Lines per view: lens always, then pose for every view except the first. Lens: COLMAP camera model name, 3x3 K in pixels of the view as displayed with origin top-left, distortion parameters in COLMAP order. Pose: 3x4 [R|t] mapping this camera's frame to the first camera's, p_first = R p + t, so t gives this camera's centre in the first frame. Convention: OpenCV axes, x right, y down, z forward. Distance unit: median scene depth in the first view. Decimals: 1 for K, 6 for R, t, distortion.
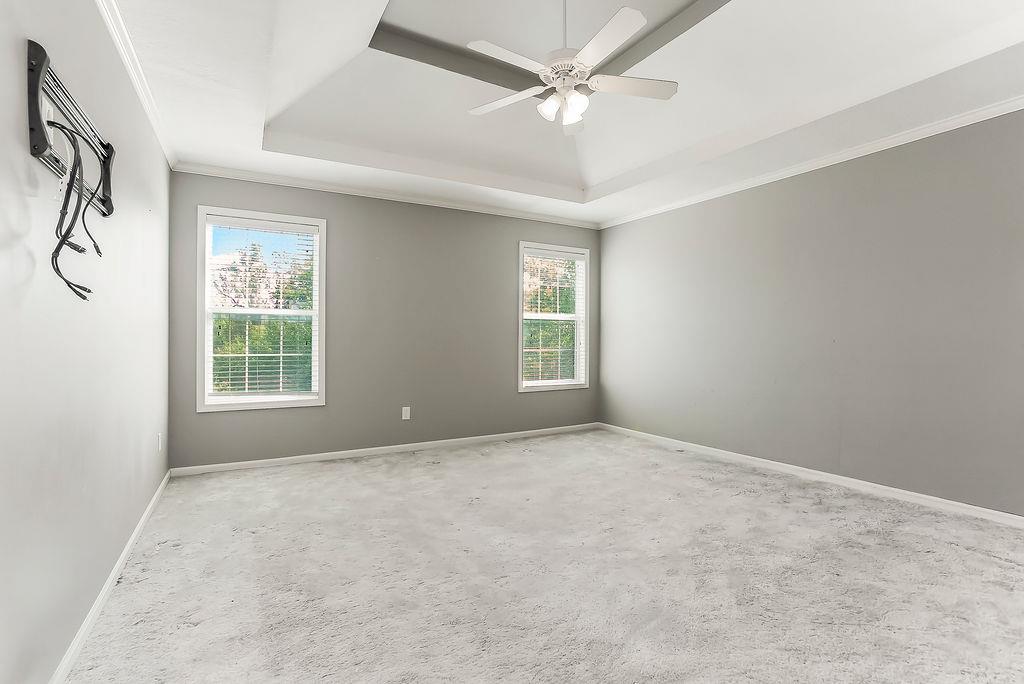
lens RADIAL K [[498.4, 0, 515.0], [0, 498.4, 341.4], [0, 0, 1]] dist [0.002748, 0.000128]
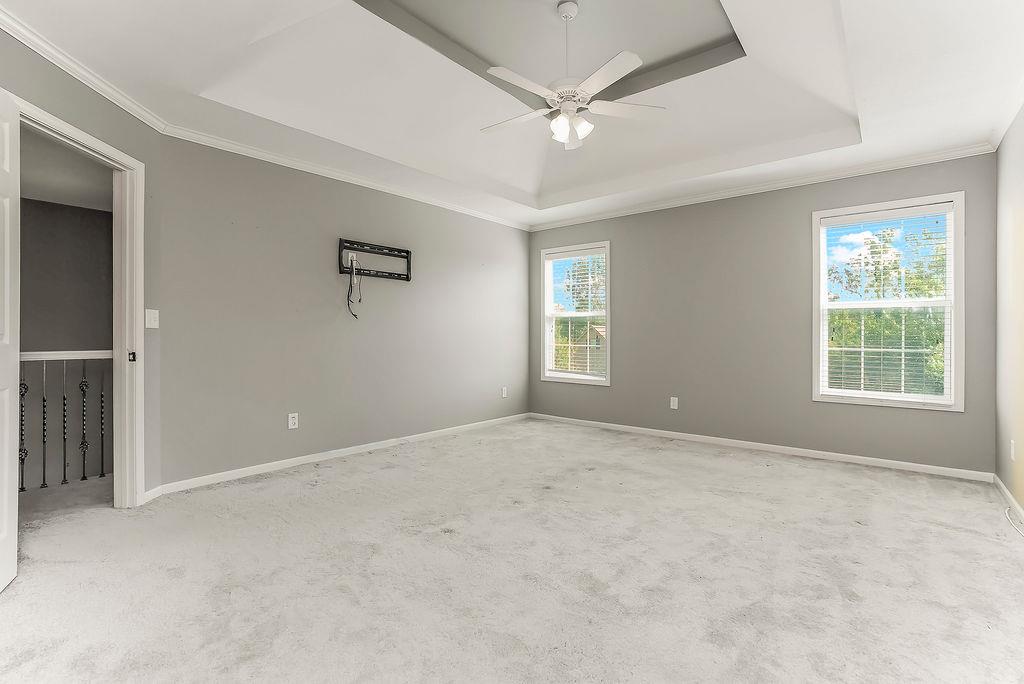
lens RADIAL K [[449.9, 0, 515.4], [0, 449.9, 334.0], [0, 0, 1]] dist [-0.000587, 0.000084]
pose [[0.374123, 0.000902, -0.927379, 0.461122], [-0.004635, 0.999989, -0.000897, -0.002455], [0.927368, 0.004634, 0.374123, 0.267818]]
